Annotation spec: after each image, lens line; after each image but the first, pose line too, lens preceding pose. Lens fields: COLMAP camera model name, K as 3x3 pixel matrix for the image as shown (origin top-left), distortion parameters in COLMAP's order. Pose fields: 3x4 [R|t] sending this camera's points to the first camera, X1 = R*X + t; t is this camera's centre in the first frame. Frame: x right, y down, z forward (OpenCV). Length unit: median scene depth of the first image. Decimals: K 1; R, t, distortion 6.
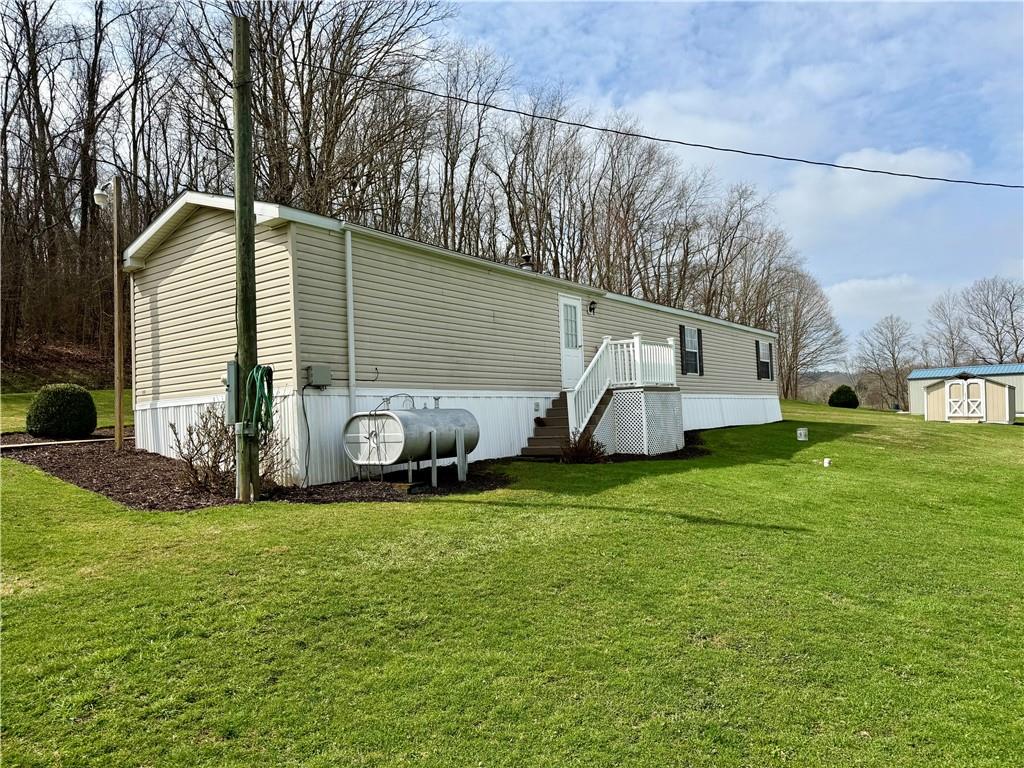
lens RADIAL K [[716.3, 0, 507.8], [0, 716.3, 384.1], [0, 0, 1]] dist [-0.002925, -0.005458]
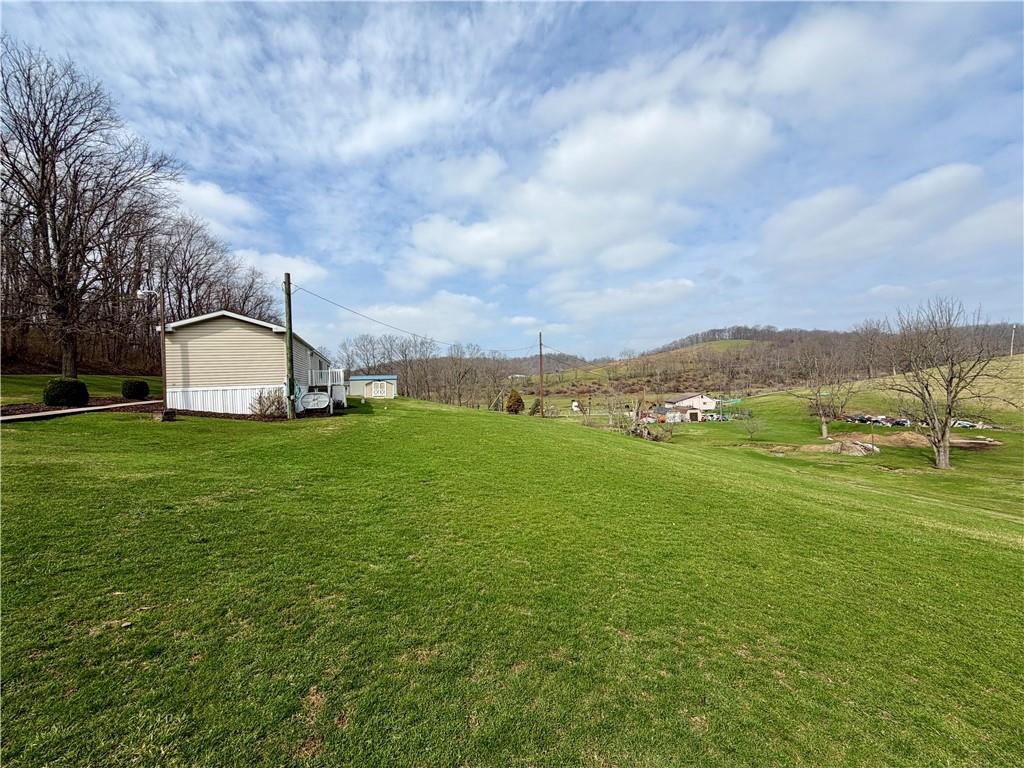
lens RADIAL K [[407.2, 0, 510.3], [0, 407.2, 383.6], [0, 0, 1]] dist [-0.003810, 0.000659]
pose [[0.555131, 0.022752, 0.831452, -0.996952], [-0.033751, 0.999419, -0.004814, -0.021019], [-0.831078, -0.025389, 0.555576, -0.657637]]
